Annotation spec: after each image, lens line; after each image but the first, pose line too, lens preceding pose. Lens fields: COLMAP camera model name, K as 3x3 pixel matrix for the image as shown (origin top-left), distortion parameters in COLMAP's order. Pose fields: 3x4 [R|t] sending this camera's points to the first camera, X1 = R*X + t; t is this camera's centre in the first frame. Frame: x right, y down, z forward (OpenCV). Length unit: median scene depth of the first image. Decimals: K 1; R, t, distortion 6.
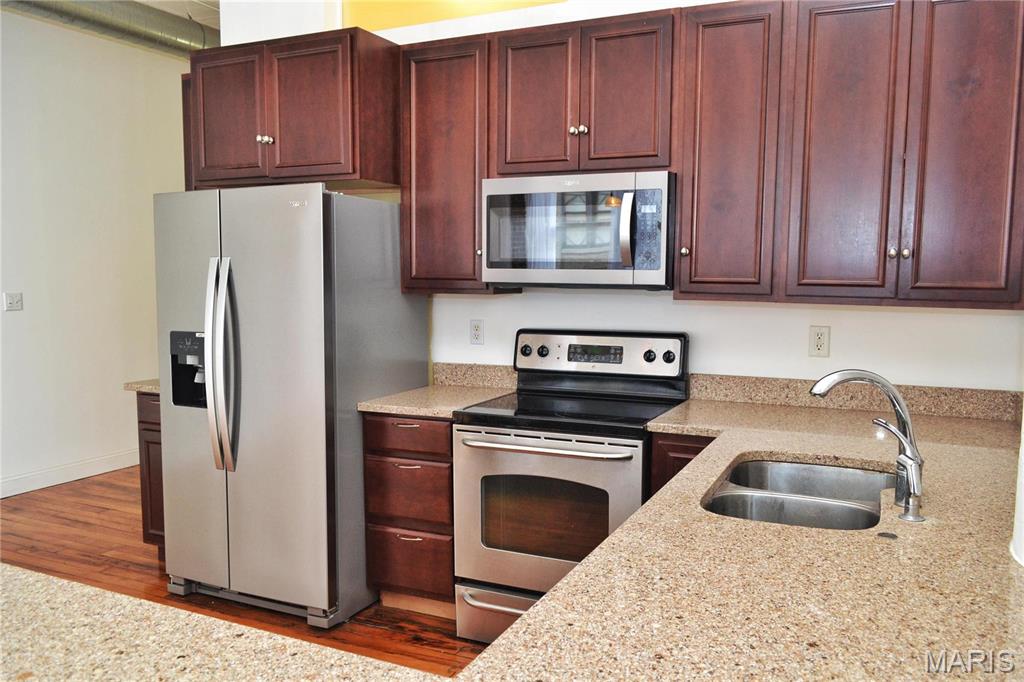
lens RADIAL K [[806.3, 0, 510.8], [0, 806.3, 344.9], [0, 0, 1]] dist [-0.011146, 0.007045]
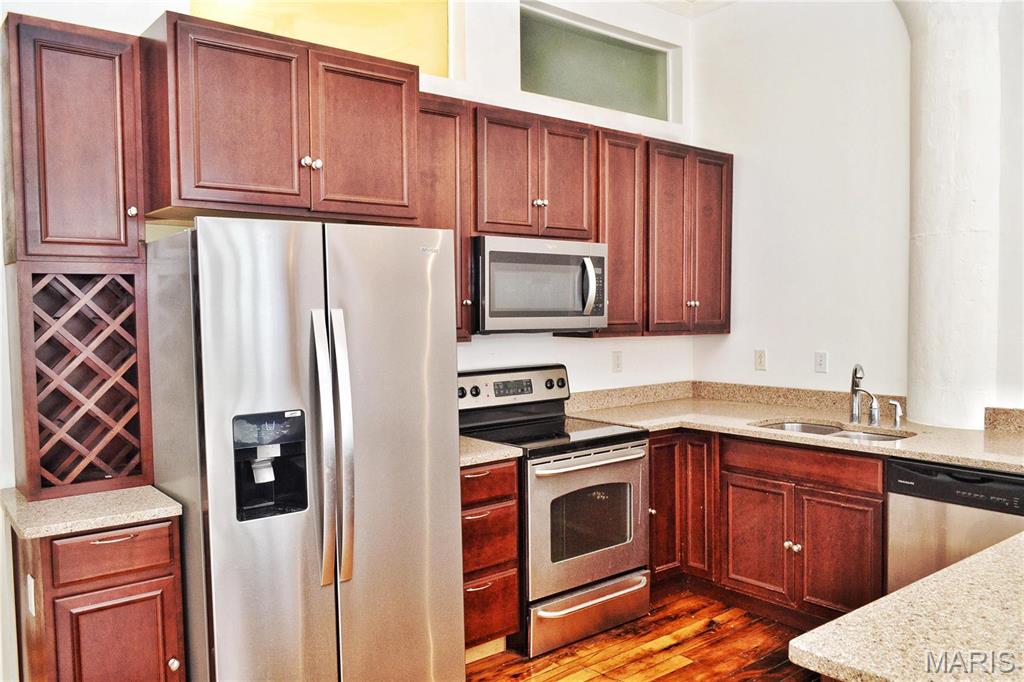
lens RADIAL K [[806.3, 0, 510.6], [0, 806.3, 342.6], [0, 0, 1]] dist [-0.011146, 0.007045]
pose [[0.426917, -0.046085, 0.903116, -0.981221], [0.094975, 0.995462, 0.005902, -0.063725], [-0.899289, 0.083254, 0.429357, 0.502396]]
